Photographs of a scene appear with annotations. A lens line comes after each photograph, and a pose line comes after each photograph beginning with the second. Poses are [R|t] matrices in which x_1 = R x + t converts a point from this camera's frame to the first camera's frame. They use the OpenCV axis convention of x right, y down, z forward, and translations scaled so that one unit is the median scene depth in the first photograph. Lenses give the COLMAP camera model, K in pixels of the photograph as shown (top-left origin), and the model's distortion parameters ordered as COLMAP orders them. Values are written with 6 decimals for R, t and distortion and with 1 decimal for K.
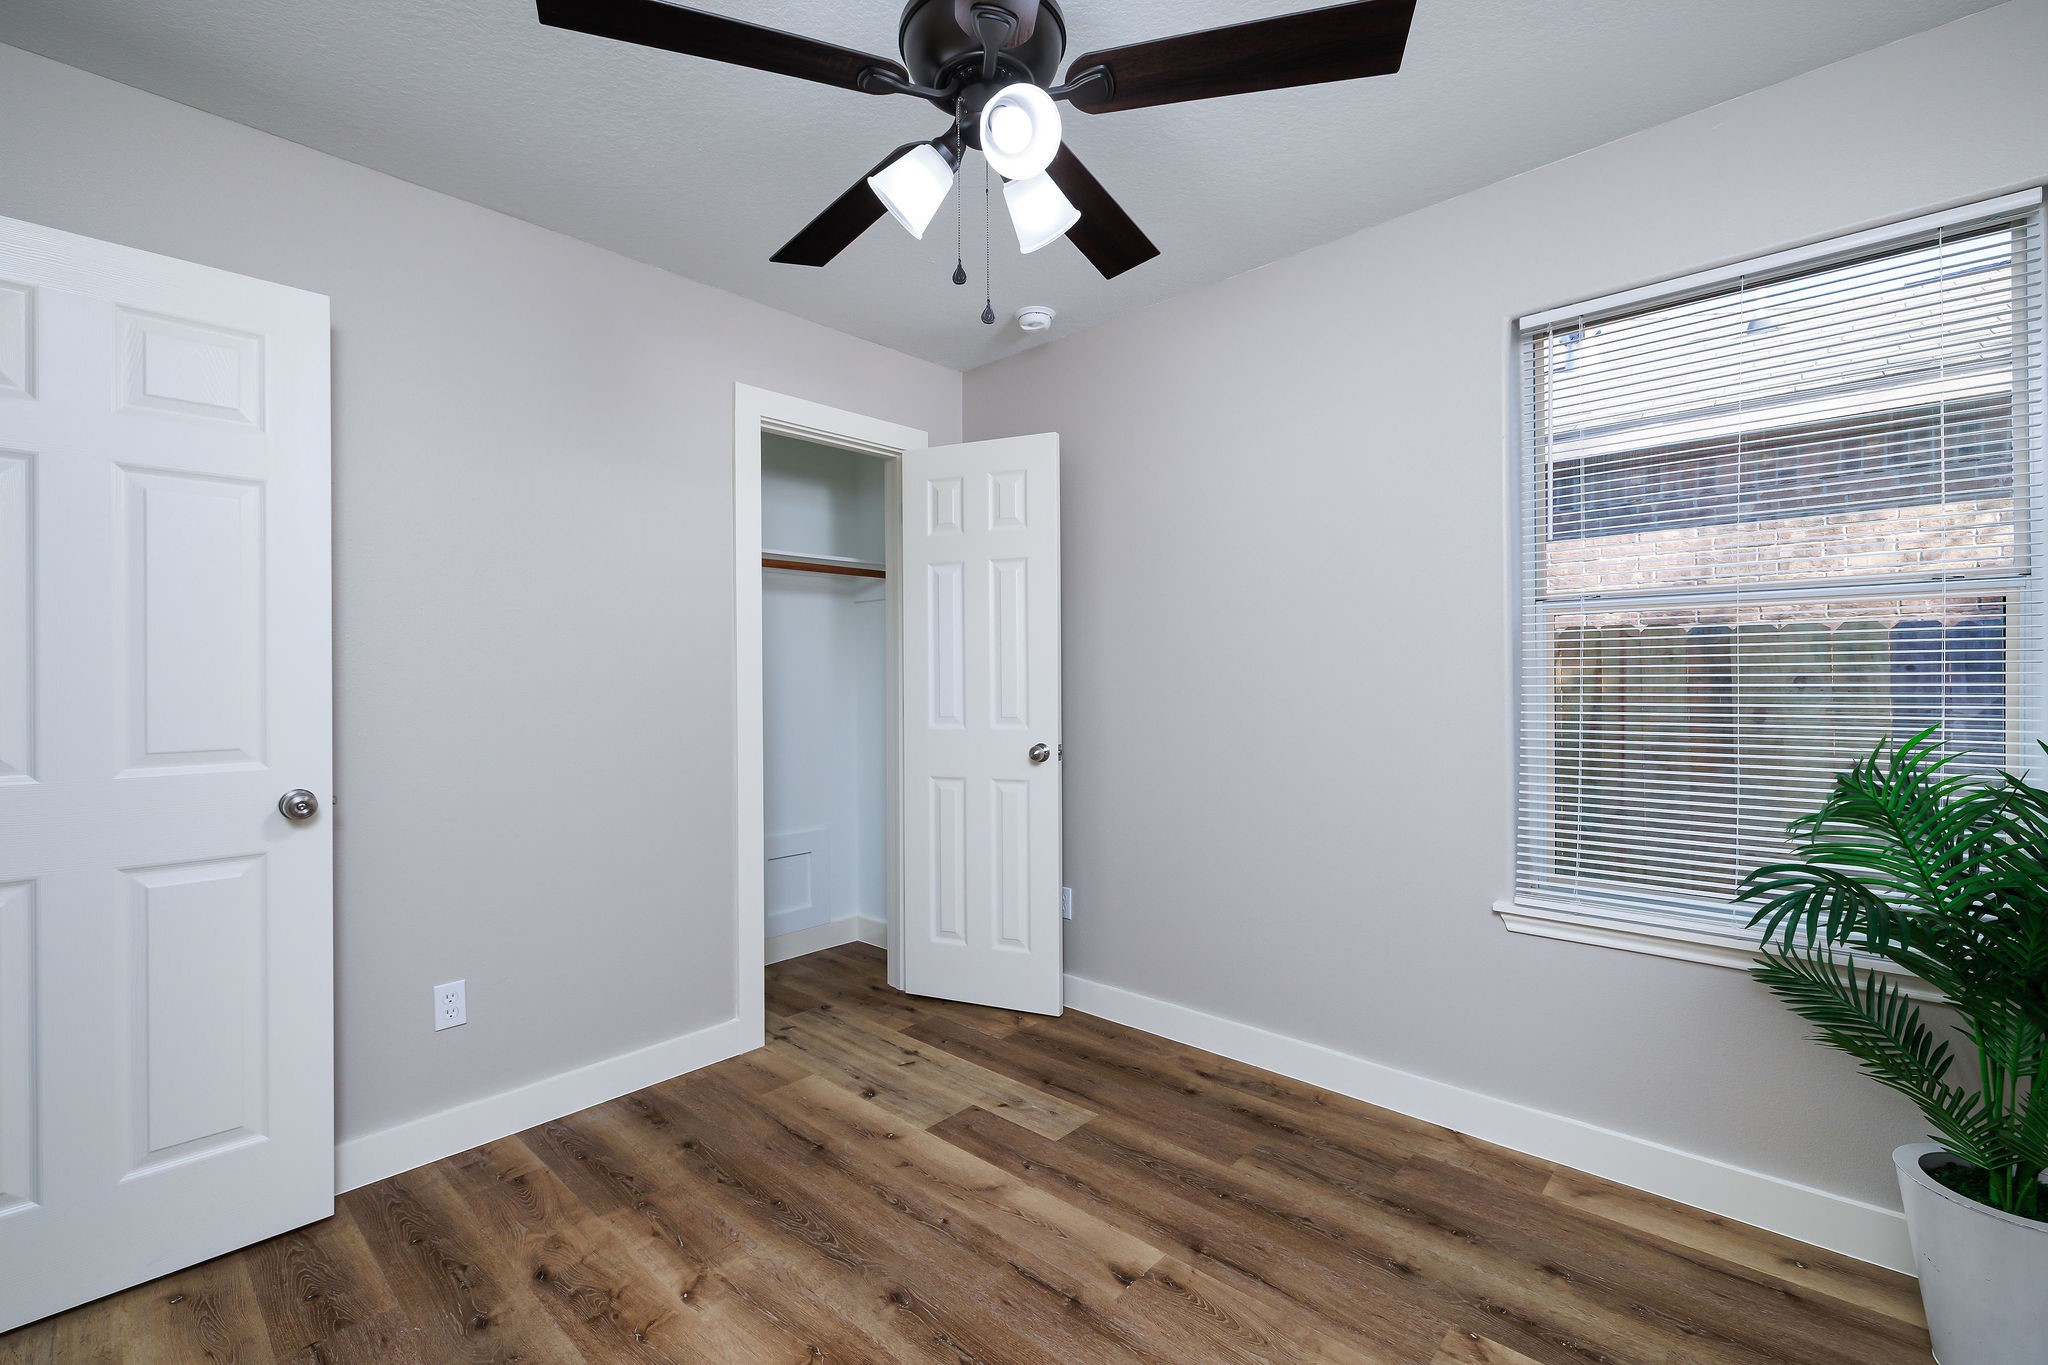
lens RADIAL K [[864.5, 0, 1016.8], [0, 864.5, 679.0], [0, 0, 1]] dist [0.001564, 0.000247]
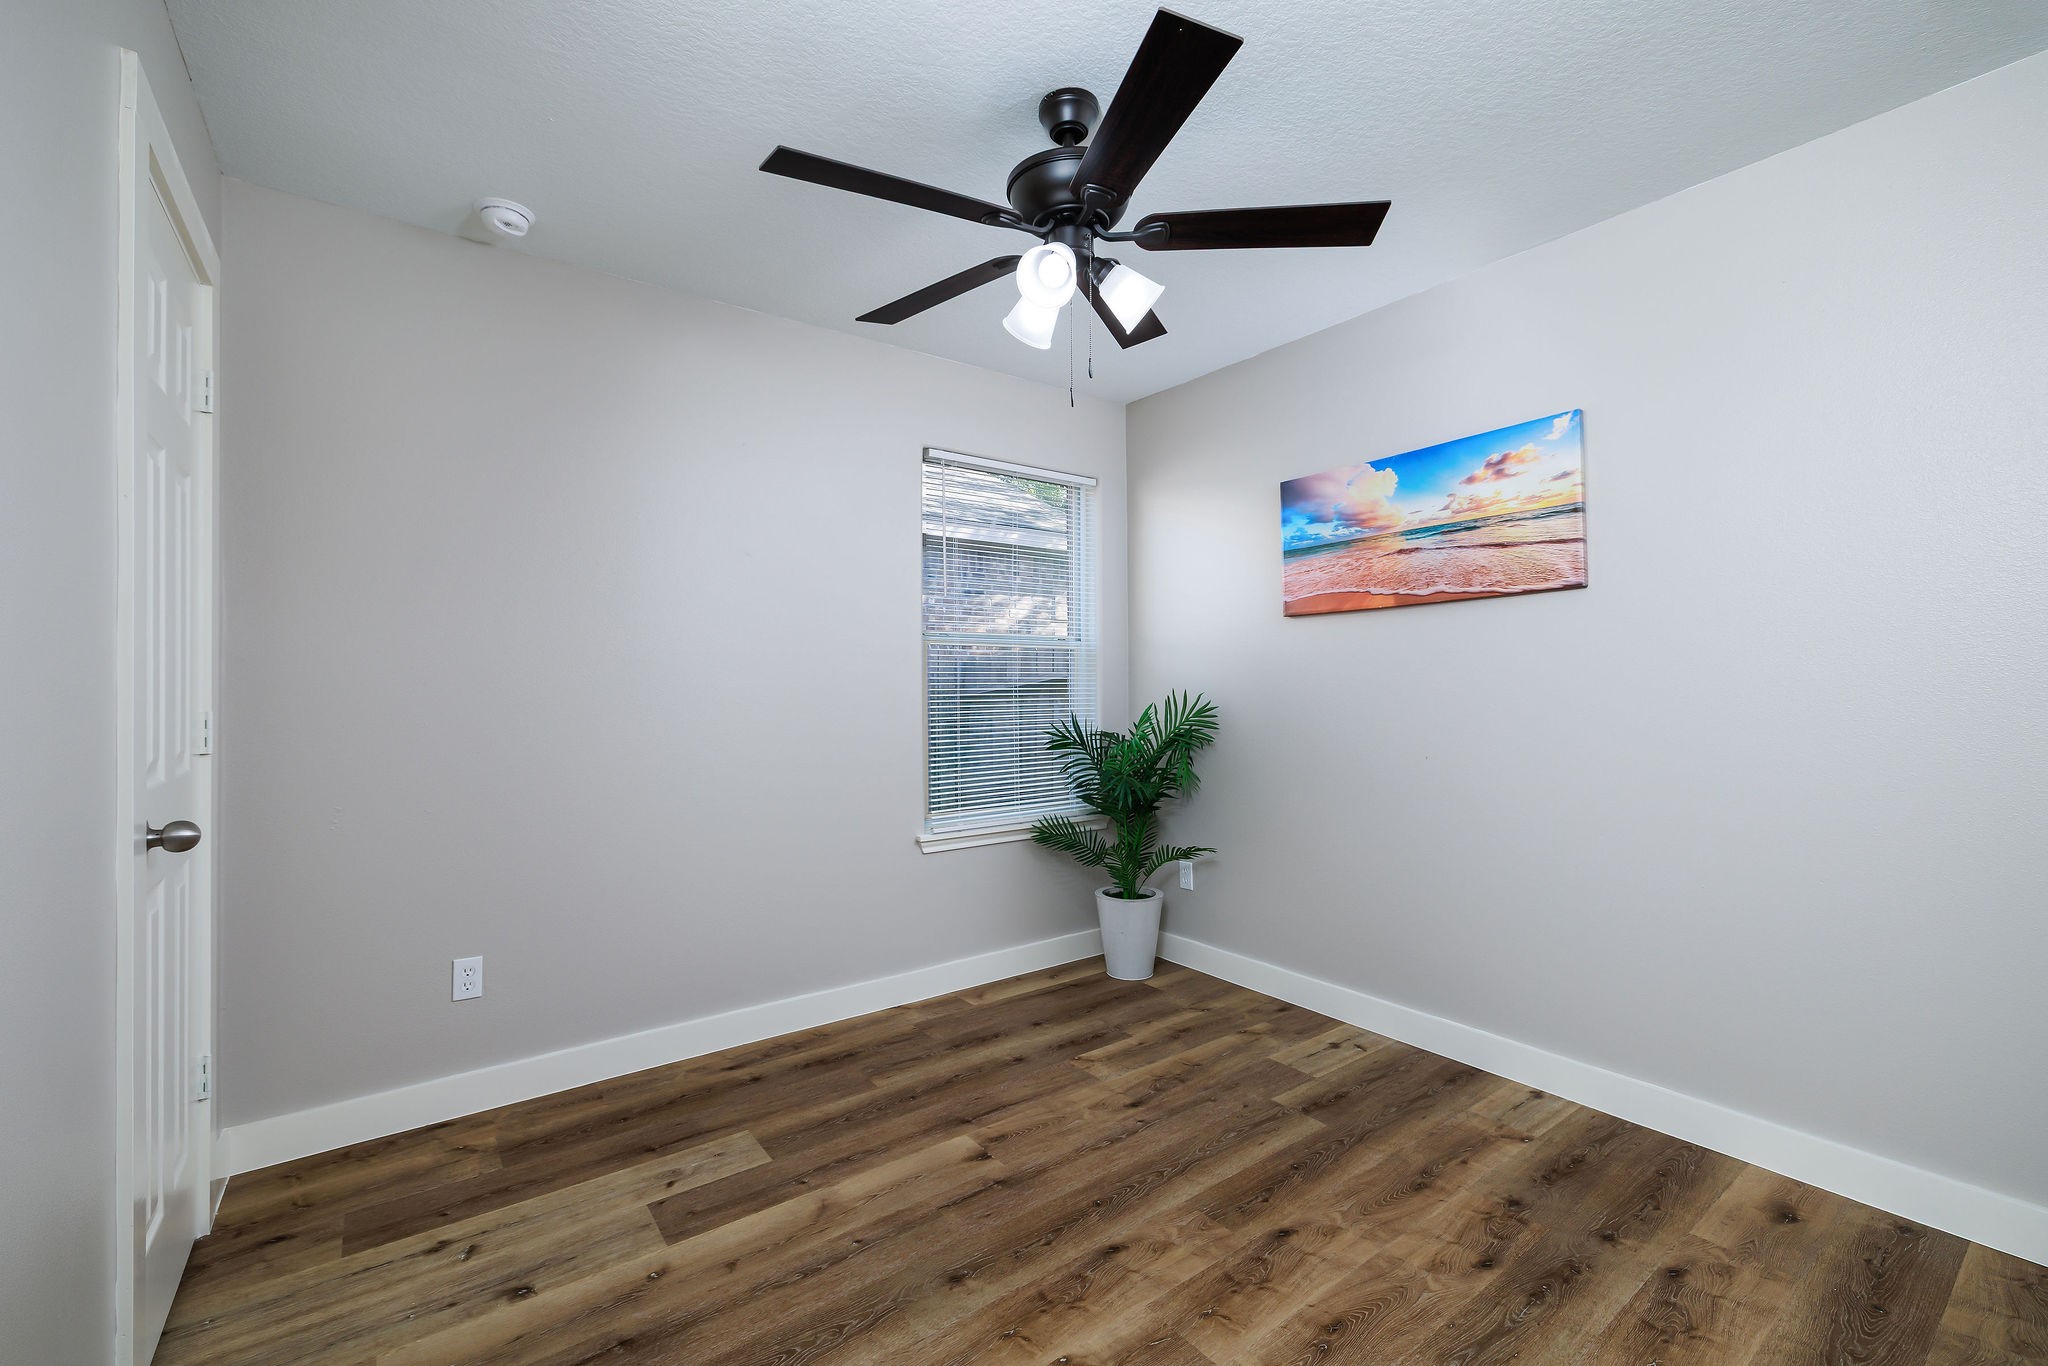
lens RADIAL K [[864.5, 0, 1018.1], [0, 864.5, 685.8], [0, 0, 1]] dist [0.001564, 0.000247]
pose [[0.189286, 0.008099, 0.981889, -0.895286], [-0.000826, 0.999967, -0.008089, 0.012101], [-0.981922, 0.000720, 0.189287, 0.571564]]
